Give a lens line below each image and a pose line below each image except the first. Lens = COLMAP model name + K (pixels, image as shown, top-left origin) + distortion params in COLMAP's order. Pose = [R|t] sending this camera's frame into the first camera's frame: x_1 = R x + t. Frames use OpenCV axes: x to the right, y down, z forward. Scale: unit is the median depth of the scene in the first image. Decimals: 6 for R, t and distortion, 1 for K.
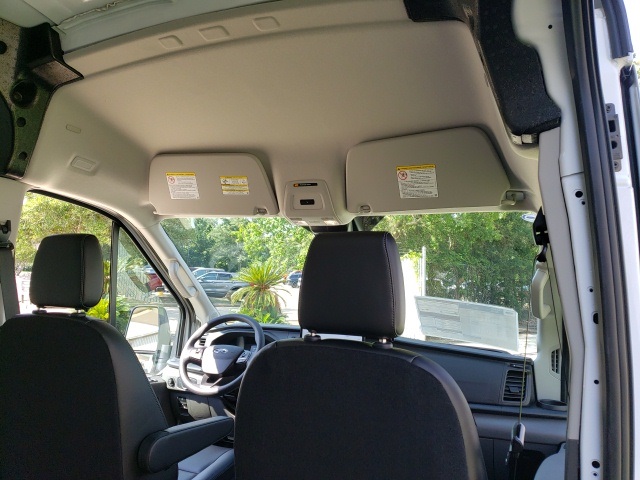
lens RADIAL K [[502.4, 0, 320.0], [0, 502.4, 240.0], [0, 0, 1]] dist [0.098158, -0.127936]
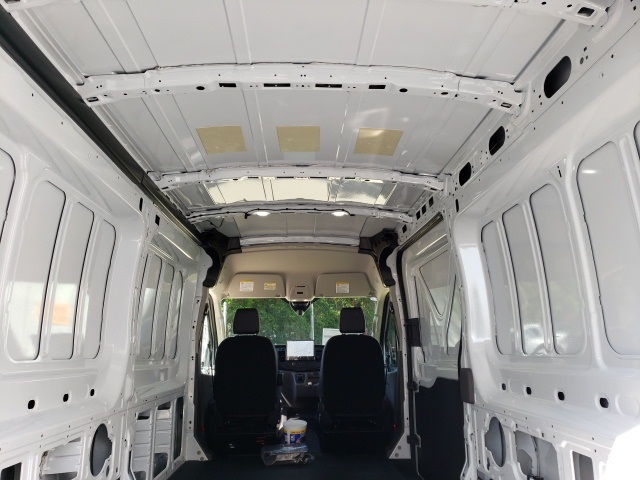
lens RADIAL K [[496.0, 0, 320.2], [0, 496.0, 244.7], [0, 0, 1]] dist [0.034911, -0.013260]
pose [[0.888779, 0.034191, 0.457060, -1.049414], [0.009674, 0.995592, -0.093289, -0.078997], [-0.458235, 0.087334, 0.884530, -1.286568]]
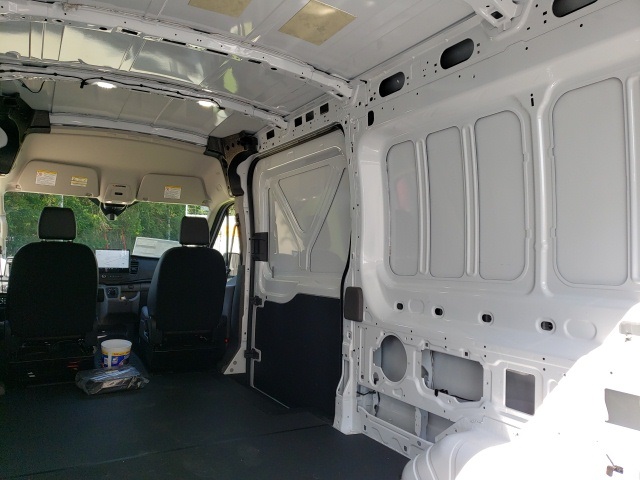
lens RADIAL K [[496.0, 0, 320.2], [0, 496.0, 244.7], [0, 0, 1]] dist [0.034911, -0.013260]
pose [[0.577220, -0.011850, 0.816503, -1.203916], [-0.077441, 0.994594, 0.069181, -0.067214], [-0.812909, -0.103163, 0.573181, -0.919782]]
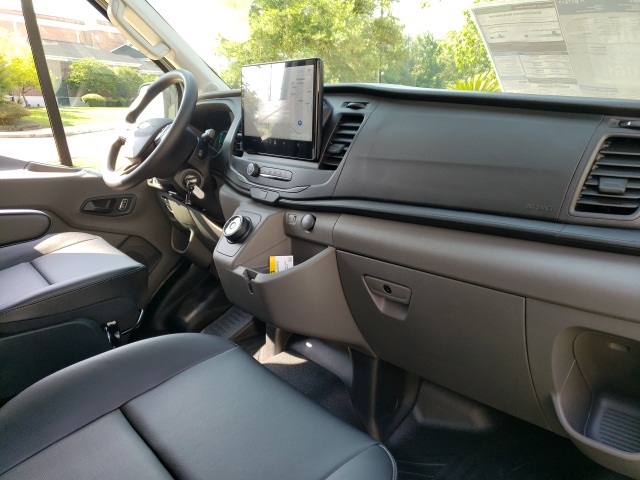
lens RADIAL K [[496.0, 0, 320.2], [0, 496.0, 244.7], [0, 0, 1]] dist [0.034911, -0.013260]
pose [[0.898736, 0.077096, -0.431660, 0.321737], [0.072577, 0.944690, 0.319834, 0.183867], [0.432442, -0.318775, 0.843431, 0.528720]]
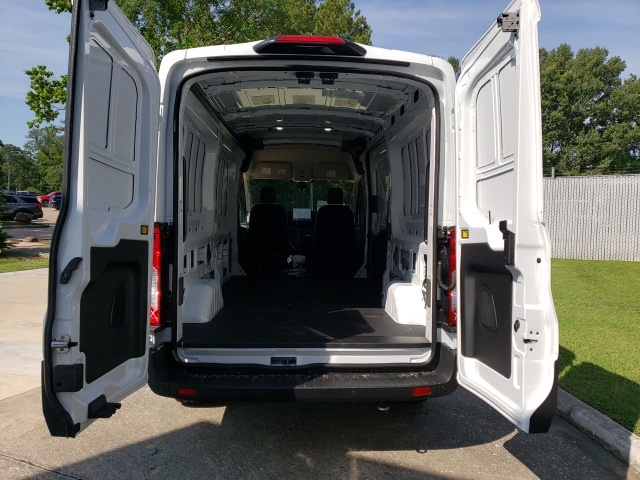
lens RADIAL K [[497.0, 0, 334.0], [0, 497.0, 251.2], [0, 0, 1]] dist [0.033216, -0.000426]
pose [[0.876204, -0.069792, 0.476860, -1.570065], [-0.018025, 0.984021, 0.177139, -0.178086], [-0.481603, -0.163805, 0.860945, -2.364985]]
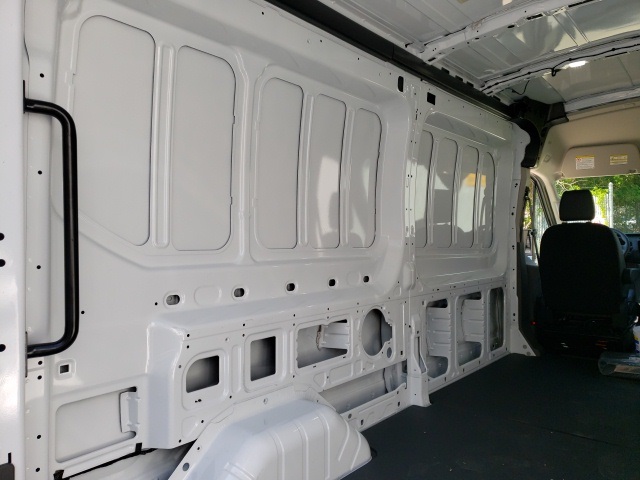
lens RADIAL K [[500.3, 0, 330.9], [0, 500.3, 238.2], [0, 0, 1]] dist [0.032191, -0.007552]
pose [[0.967401, -0.056807, -0.246796, -0.757277], [0.079938, 0.993192, 0.084736, -0.058569], [0.240302, -0.101703, 0.965356, -1.162893]]
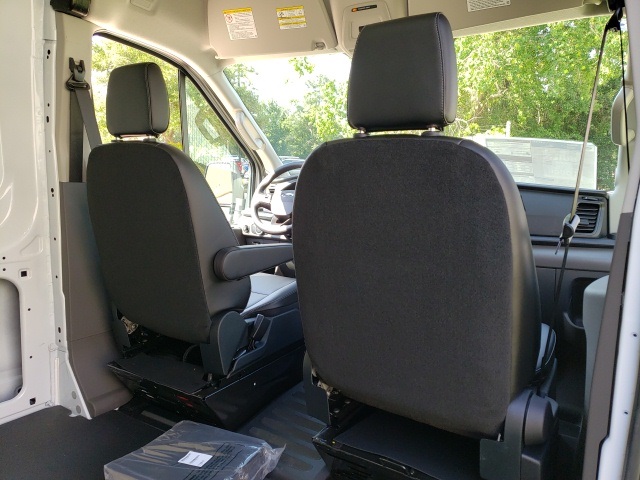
lens RADIAL K [[502.4, 0, 320.0], [0, 502.4, 240.0], [0, 0, 1]] dist [0.098158, -0.127936]
pose [[0.988614, -0.001738, -0.150467, 0.028304], [0.034431, 0.976019, 0.214946, 0.093511], [0.146485, -0.217679, 0.964965, -0.017227]]
